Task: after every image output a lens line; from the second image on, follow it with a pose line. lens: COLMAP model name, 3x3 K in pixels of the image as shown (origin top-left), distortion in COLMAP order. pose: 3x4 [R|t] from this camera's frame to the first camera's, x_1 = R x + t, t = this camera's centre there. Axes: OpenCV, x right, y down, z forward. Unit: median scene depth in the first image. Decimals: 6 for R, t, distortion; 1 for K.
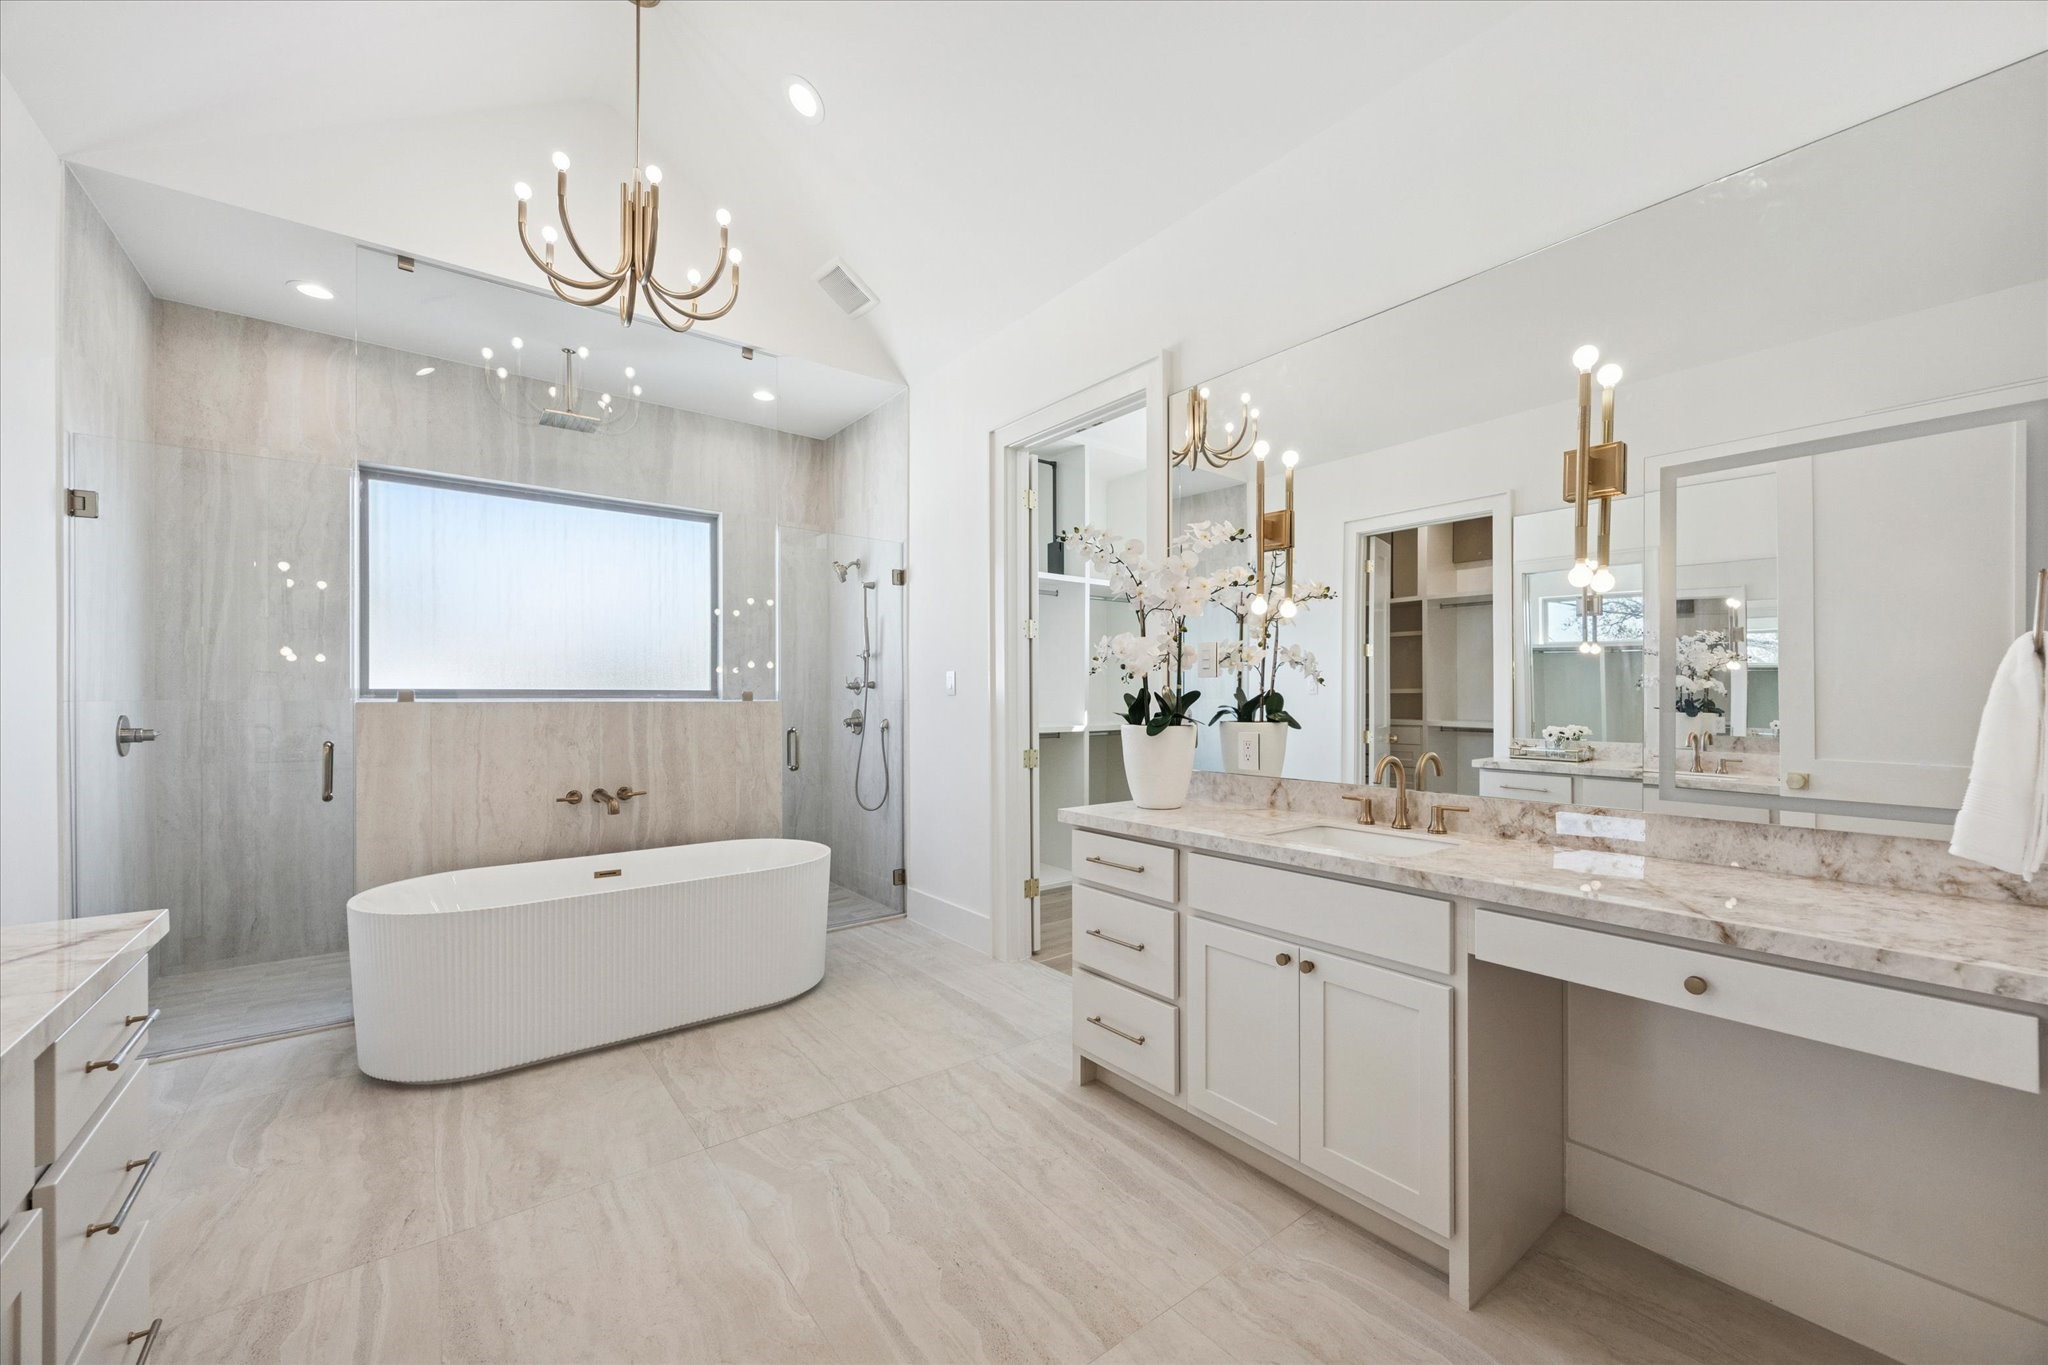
lens RADIAL K [[762.0, 0, 1024.0], [0, 762.0, 682.5], [0, 0, 1]] dist [-0.008609, -0.000027]
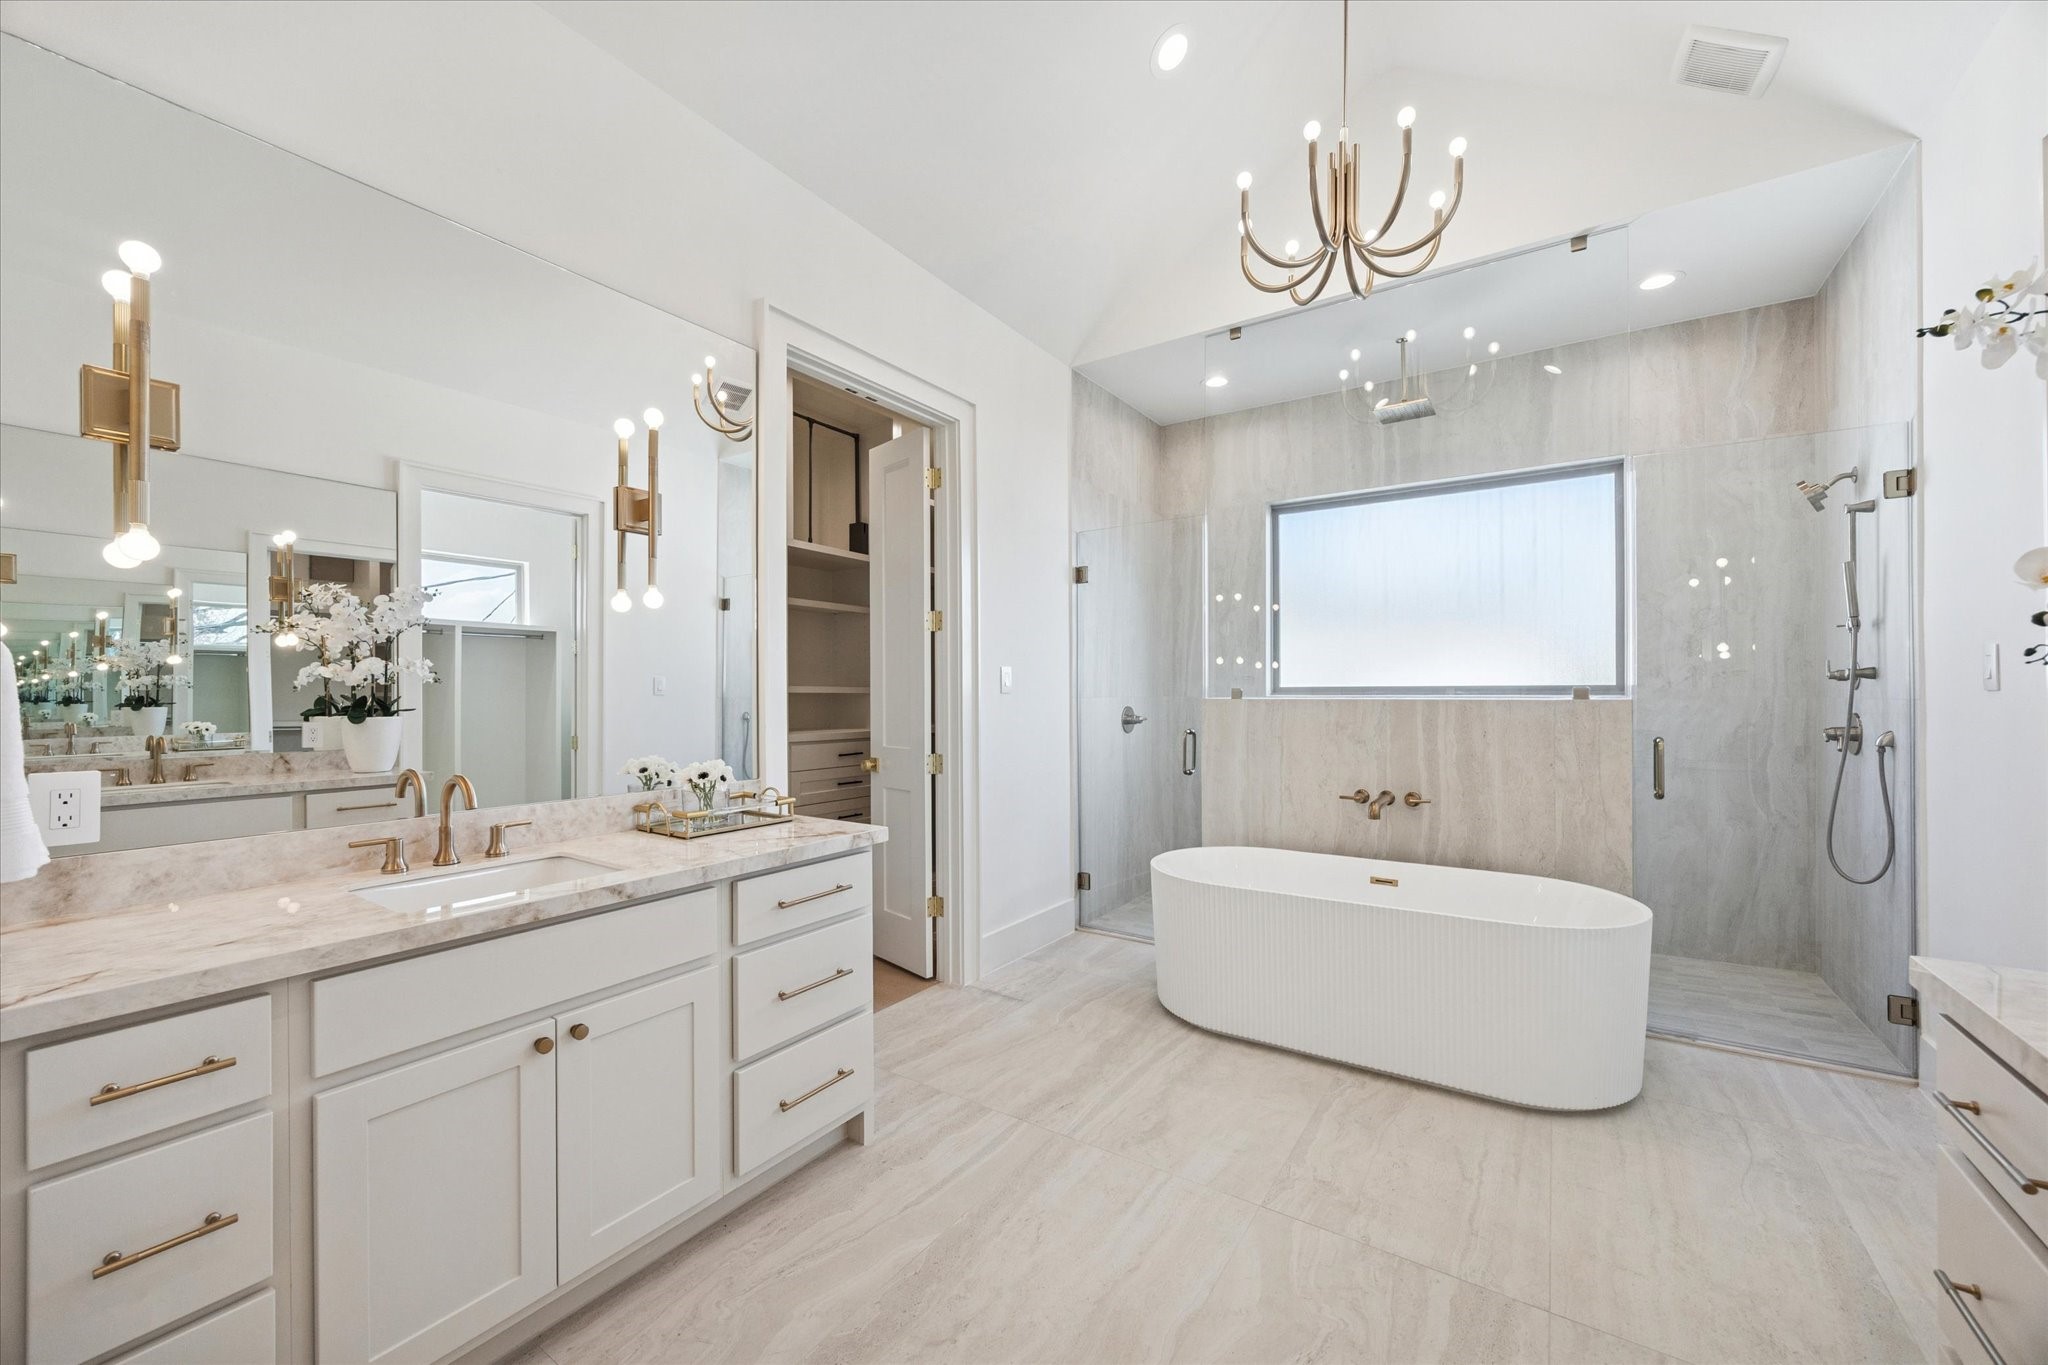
lens RADIAL K [[762.0, 0, 1024.0], [0, 762.0, 682.5], [0, 0, 1]] dist [-0.008609, -0.000027]
pose [[0.340927, -0.015364, -0.939964, 0.169670], [0.019405, 0.999768, -0.009303, 0.004214], [0.939889, -0.015068, 0.341147, 0.233639]]
